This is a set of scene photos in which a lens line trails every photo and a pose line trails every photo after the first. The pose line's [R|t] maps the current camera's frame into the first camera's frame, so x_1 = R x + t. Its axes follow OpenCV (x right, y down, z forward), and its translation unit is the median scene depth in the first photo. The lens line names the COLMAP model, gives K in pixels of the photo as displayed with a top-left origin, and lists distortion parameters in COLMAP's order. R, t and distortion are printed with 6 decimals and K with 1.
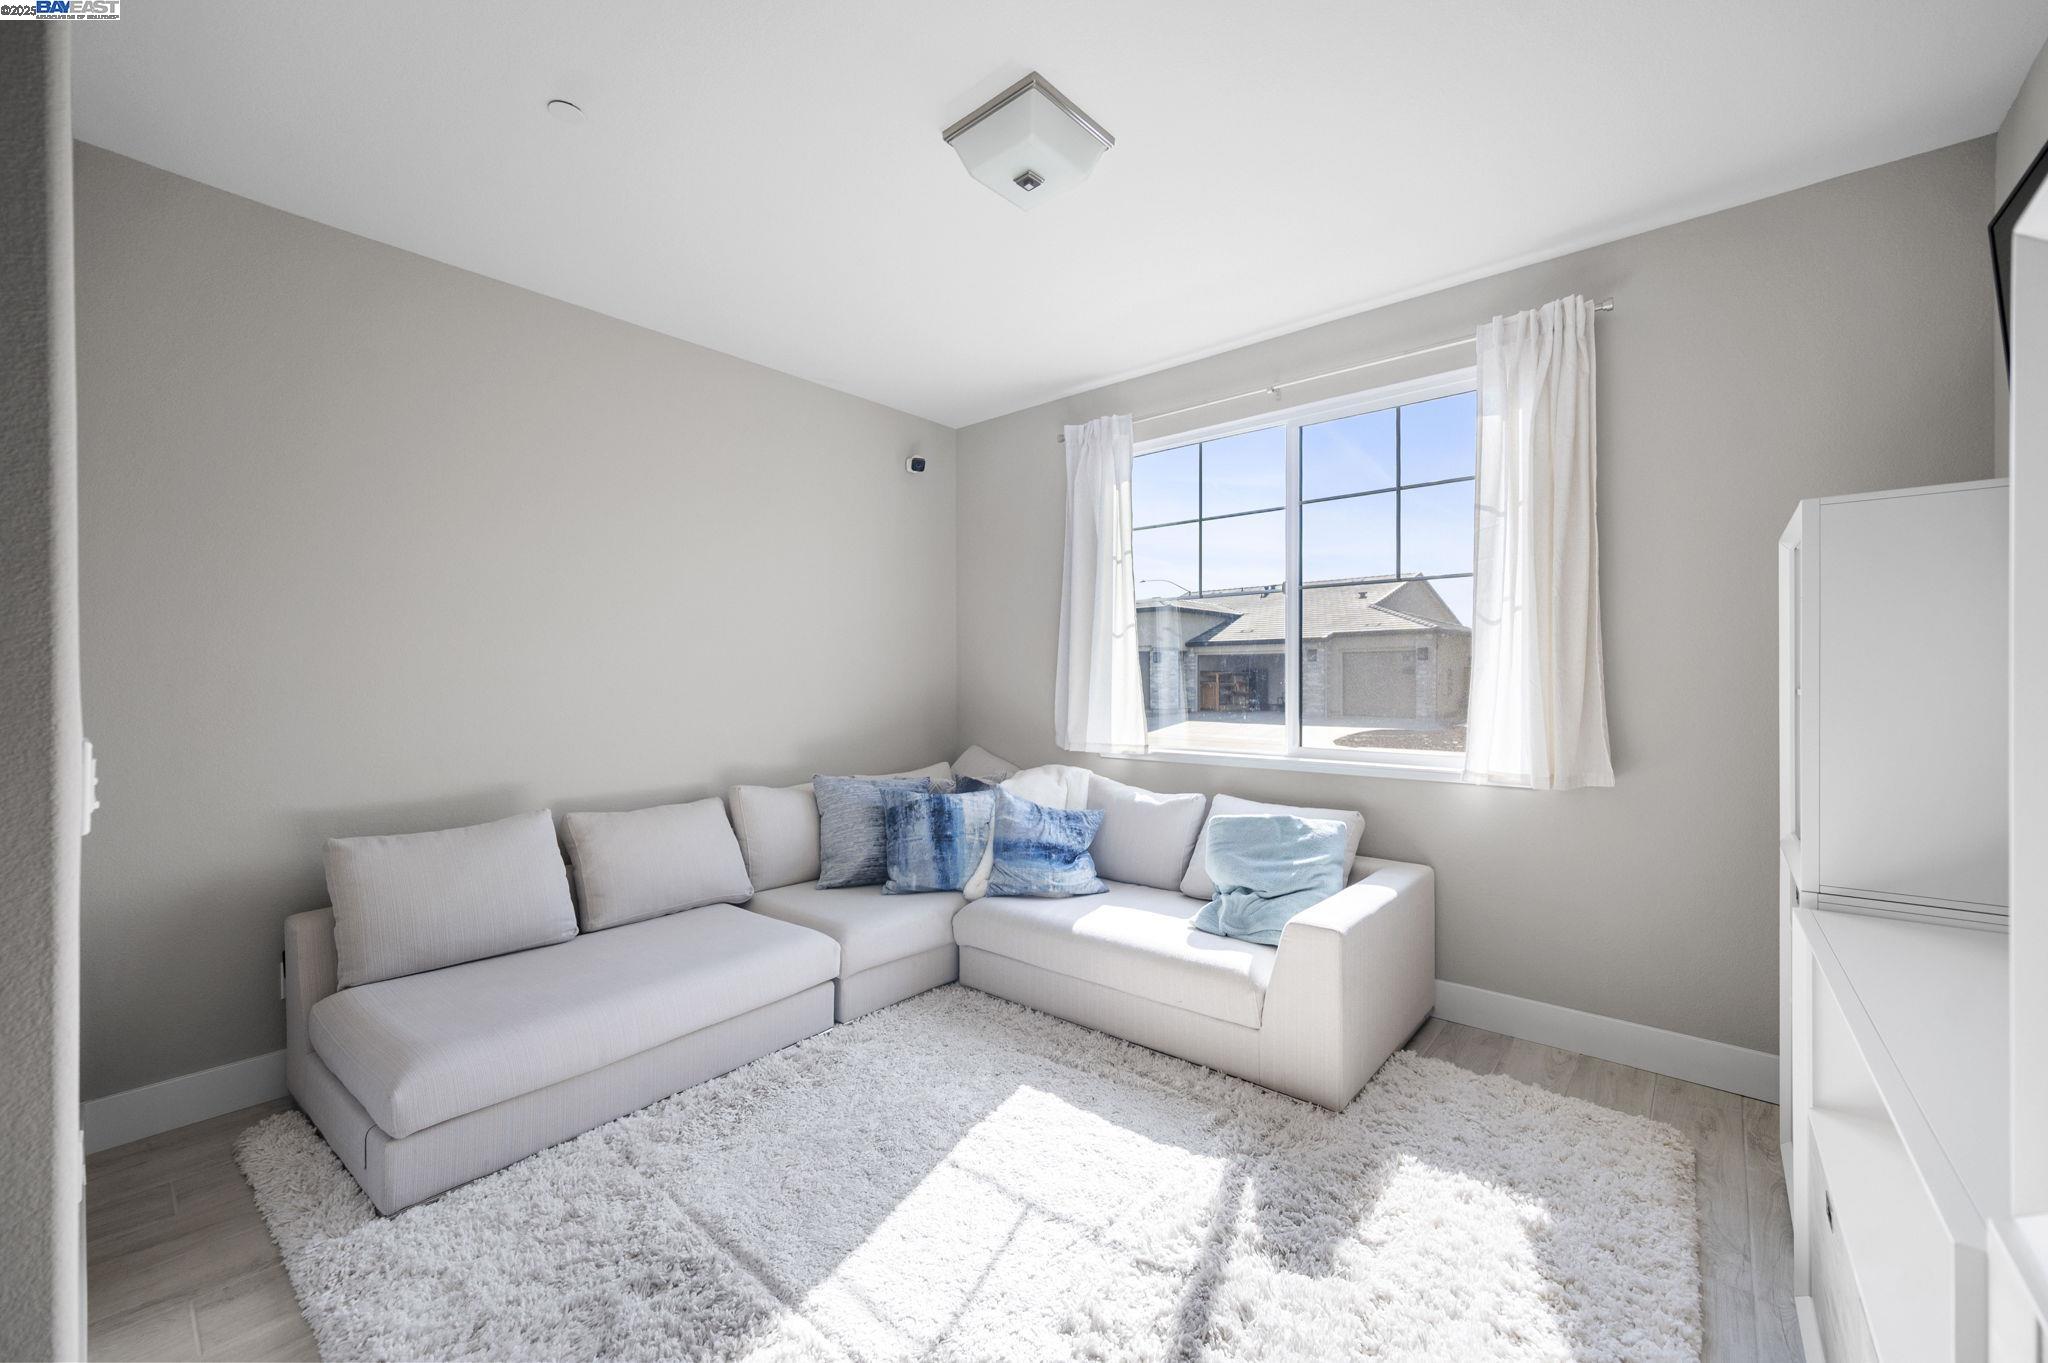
lens RADIAL K [[797.9, 0, 1028.3], [0, 797.9, 681.4], [0, 0, 1]] dist [-0.000958, -0.000141]
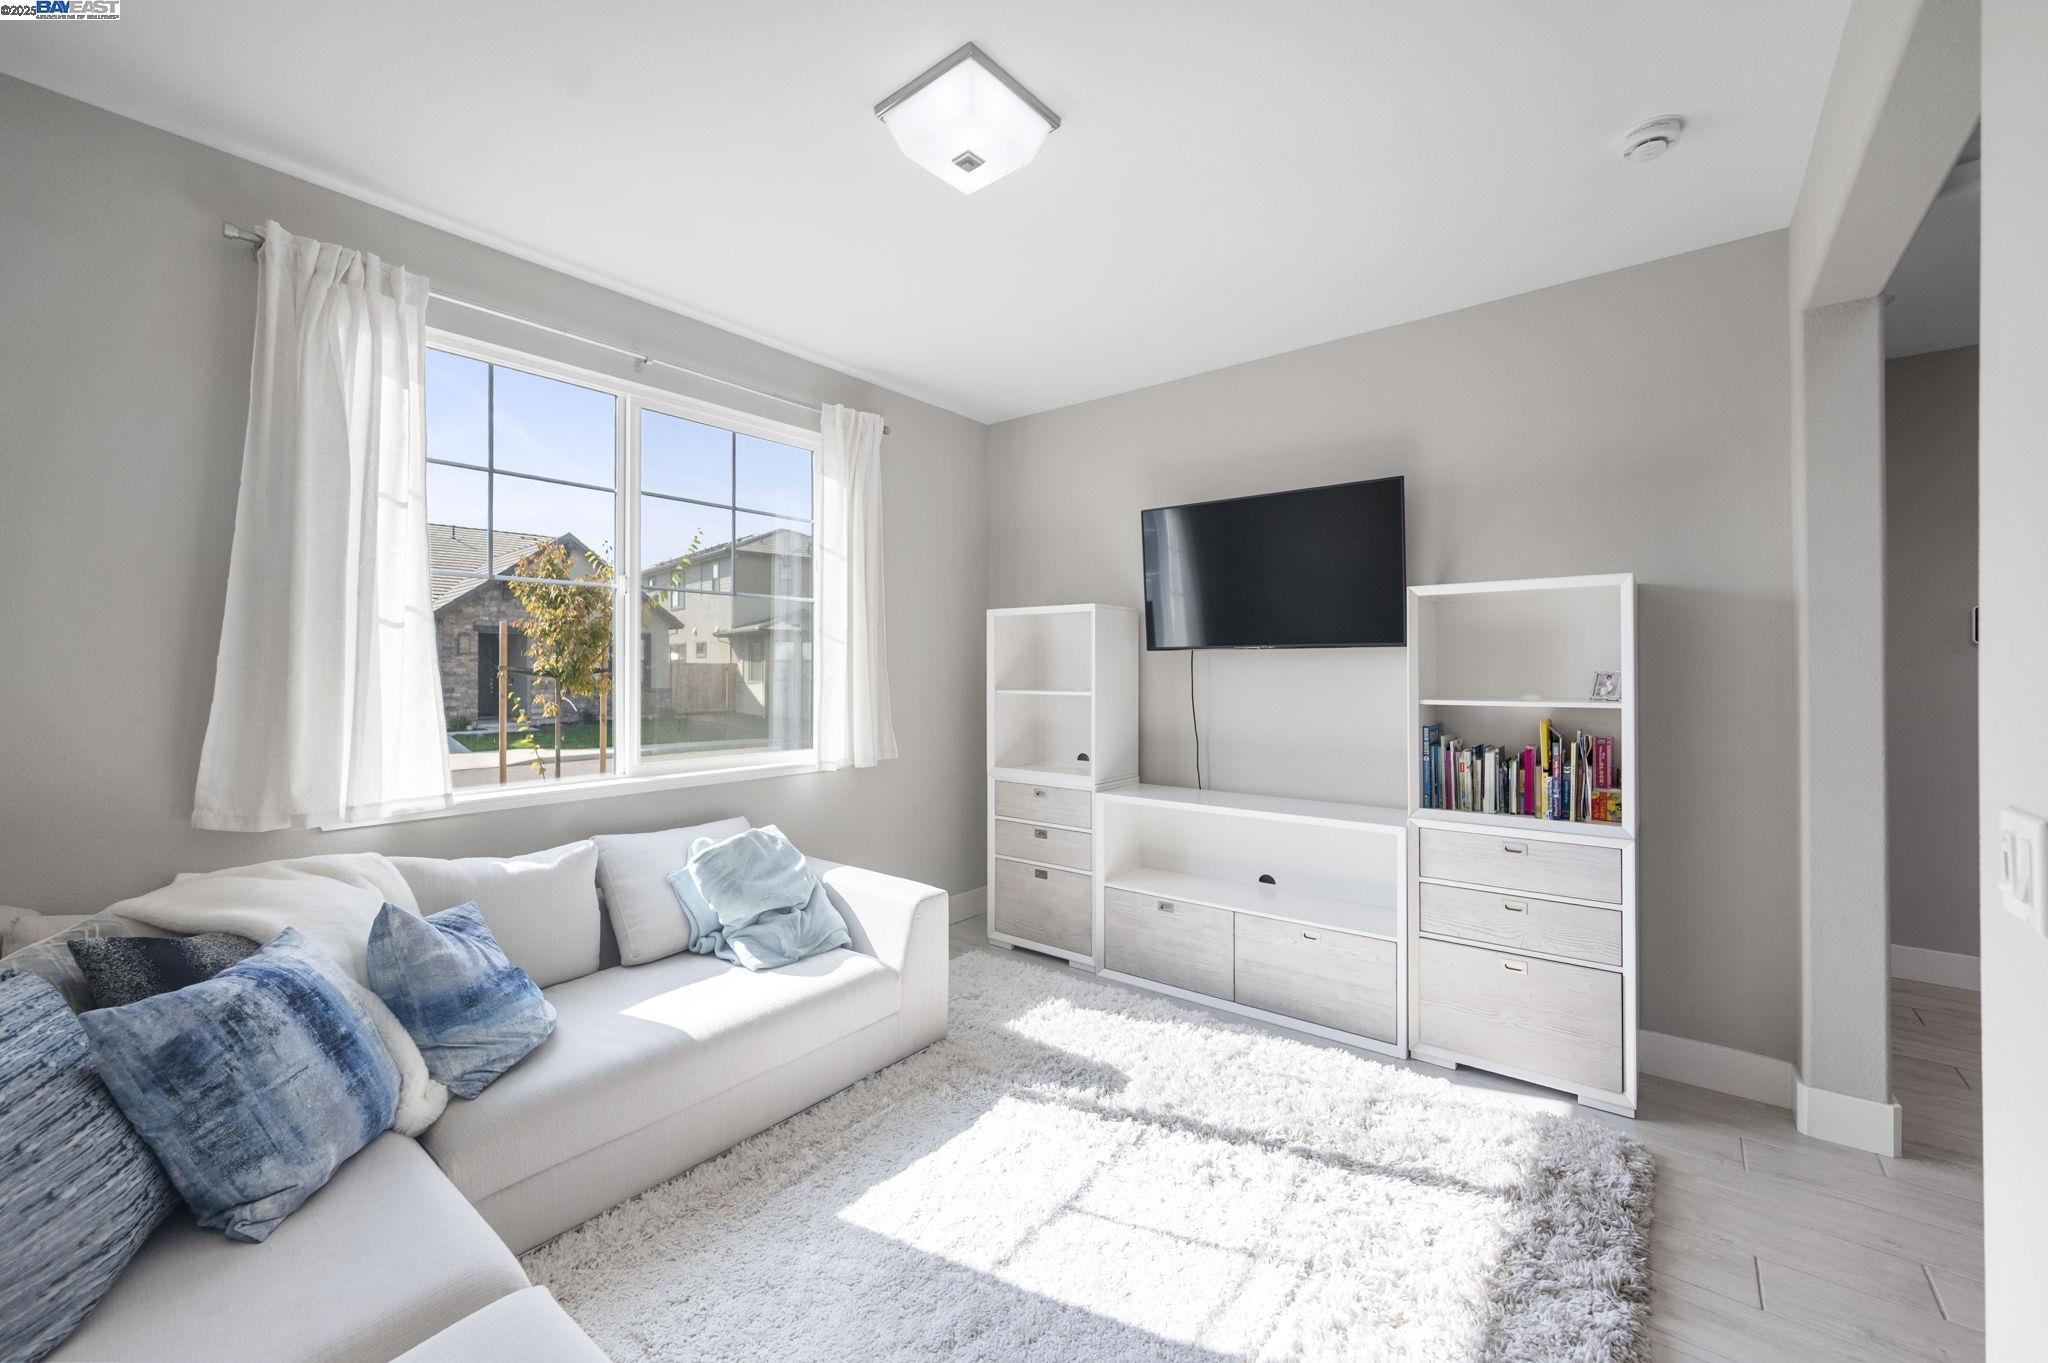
lens RADIAL K [[797.9, 0, 1030.0], [0, 797.9, 670.5], [0, 0, 1]] dist [-0.000958, -0.000141]
pose [[-0.021543, 0.002332, 0.999765, -0.724039], [0.003646, 0.999991, -0.002254, -0.025870], [-0.999761, 0.003597, -0.021551, 0.747558]]
